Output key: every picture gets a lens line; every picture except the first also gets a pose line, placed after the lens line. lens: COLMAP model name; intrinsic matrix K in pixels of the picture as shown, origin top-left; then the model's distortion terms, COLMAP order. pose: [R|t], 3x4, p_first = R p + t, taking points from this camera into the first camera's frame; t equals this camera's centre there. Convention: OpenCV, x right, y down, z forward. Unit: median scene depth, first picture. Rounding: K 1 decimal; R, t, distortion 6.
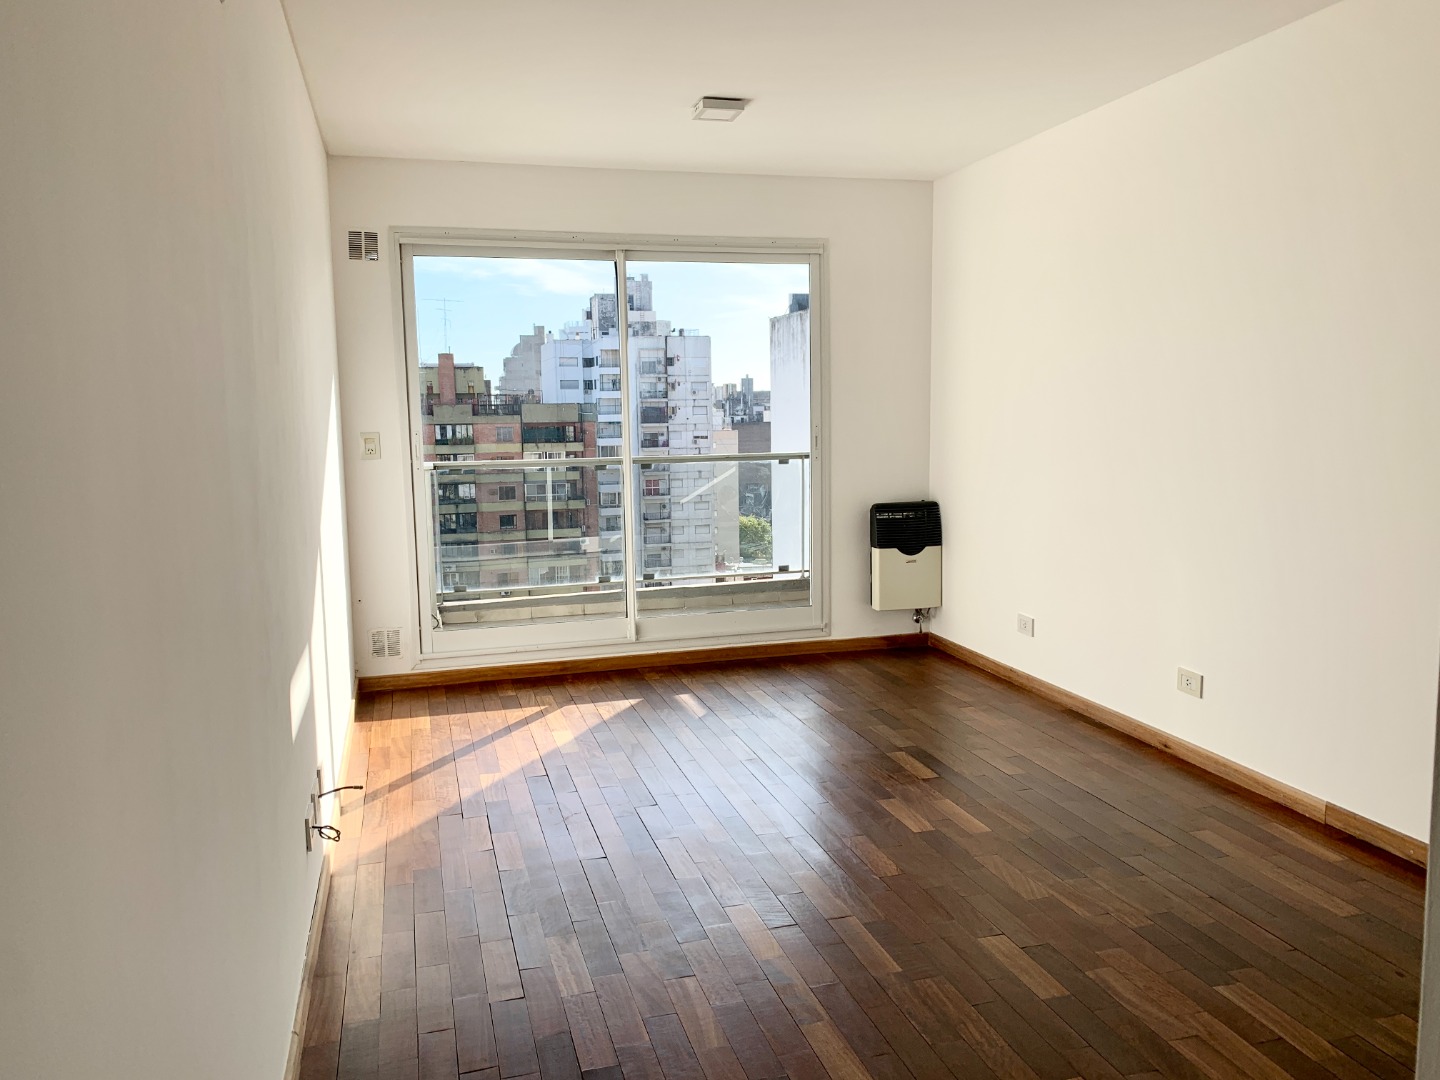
lens RADIAL K [[1089.6, 0, 721.7], [0, 1089.6, 533.1], [0, 0, 1]] dist [0.176891, -0.346862]
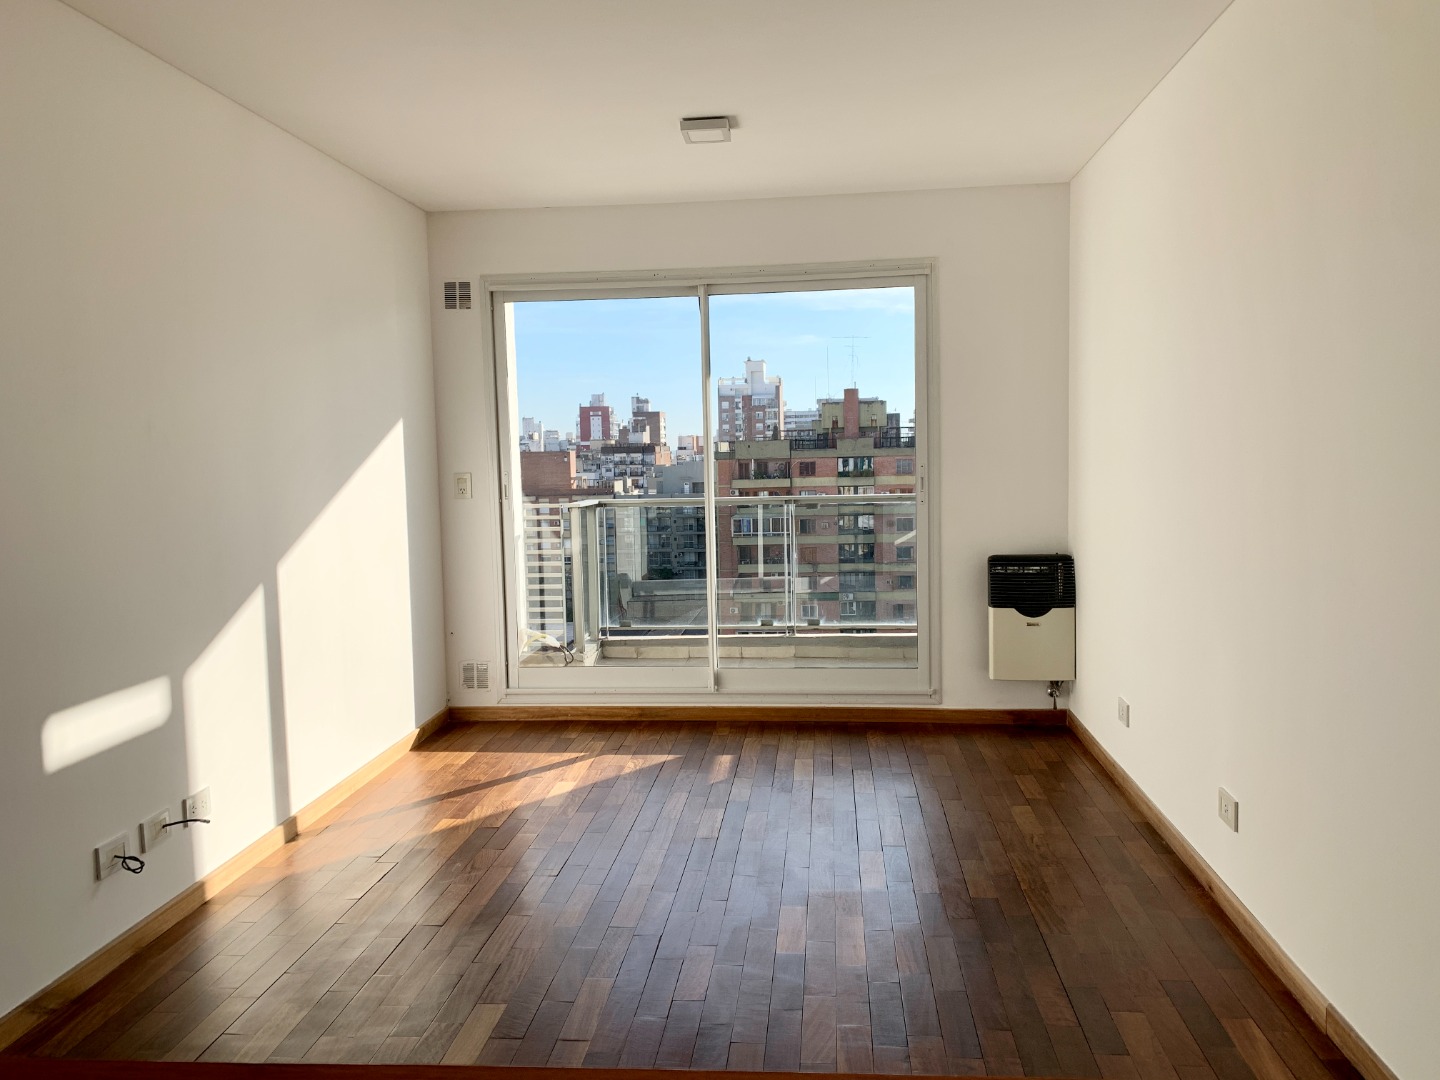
lens RADIAL K [[1089.6, 0, 721.7], [0, 1089.6, 533.1], [0, 0, 1]] dist [0.176891, -0.346862]
pose [[0.930141, 0.025377, -0.366324, 0.125943], [-0.035851, 0.999119, -0.021816, -0.008614], [0.365447, 0.033425, 0.930232, 0.053131]]
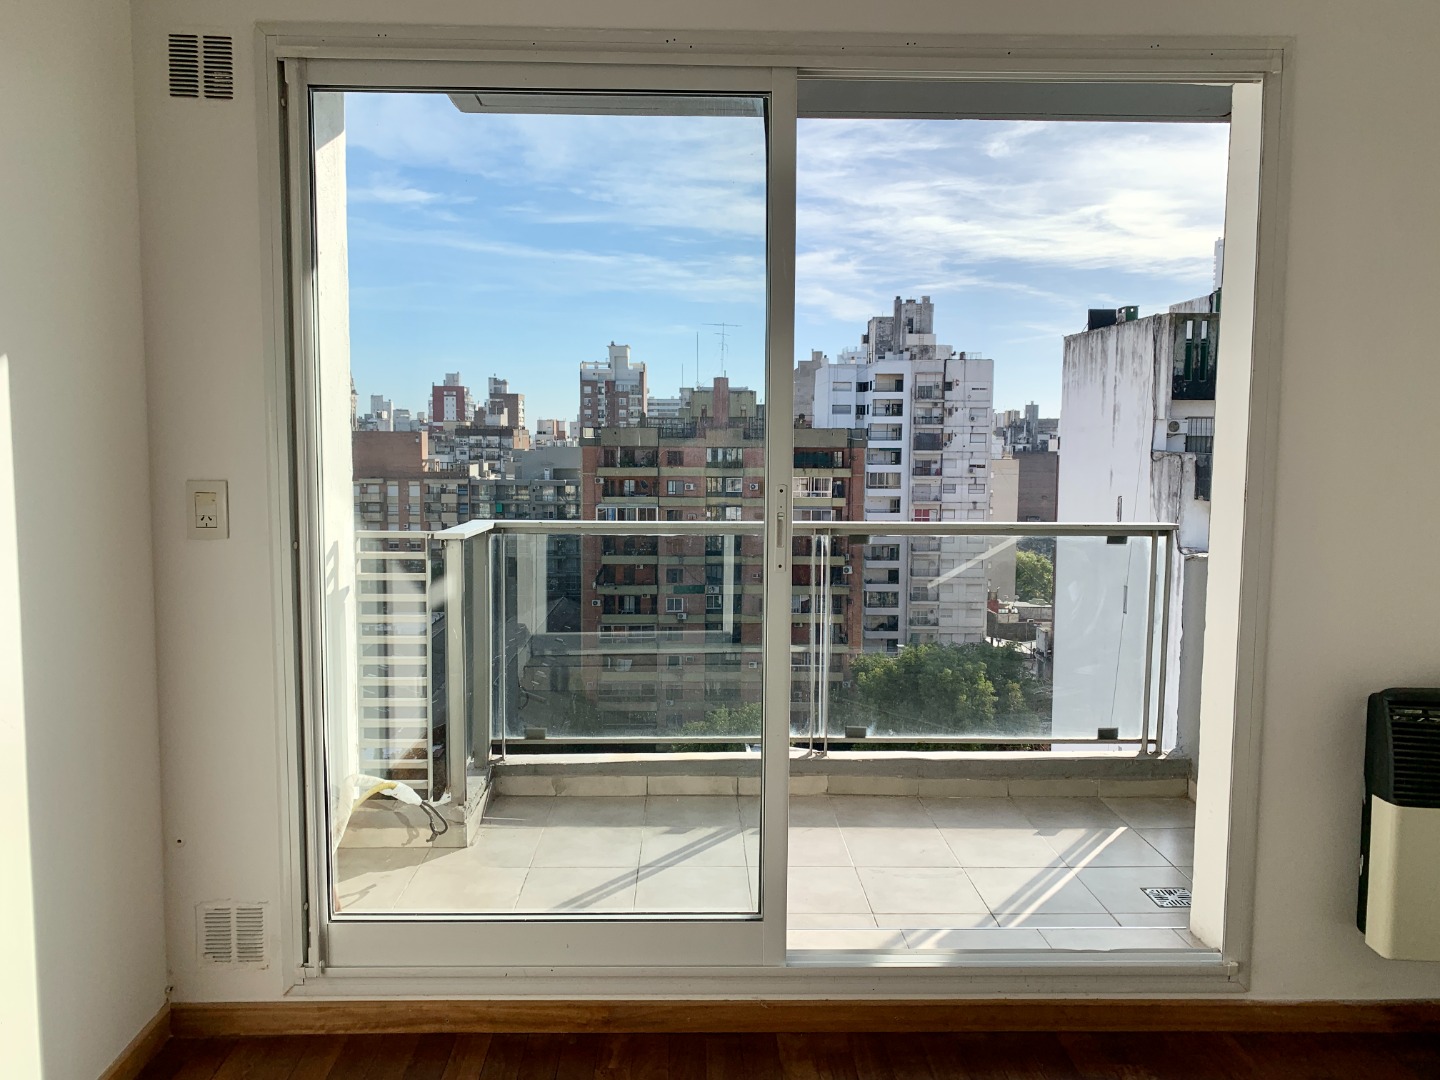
lens RADIAL K [[1089.6, 0, 721.7], [0, 1089.6, 533.1], [0, 0, 1]] dist [0.176891, -0.346862]
pose [[0.969006, 0.045681, -0.242778, -0.000179], [-0.051183, 0.998555, -0.016400, -0.031475], [0.241678, 0.028318, 0.969943, 0.261940]]
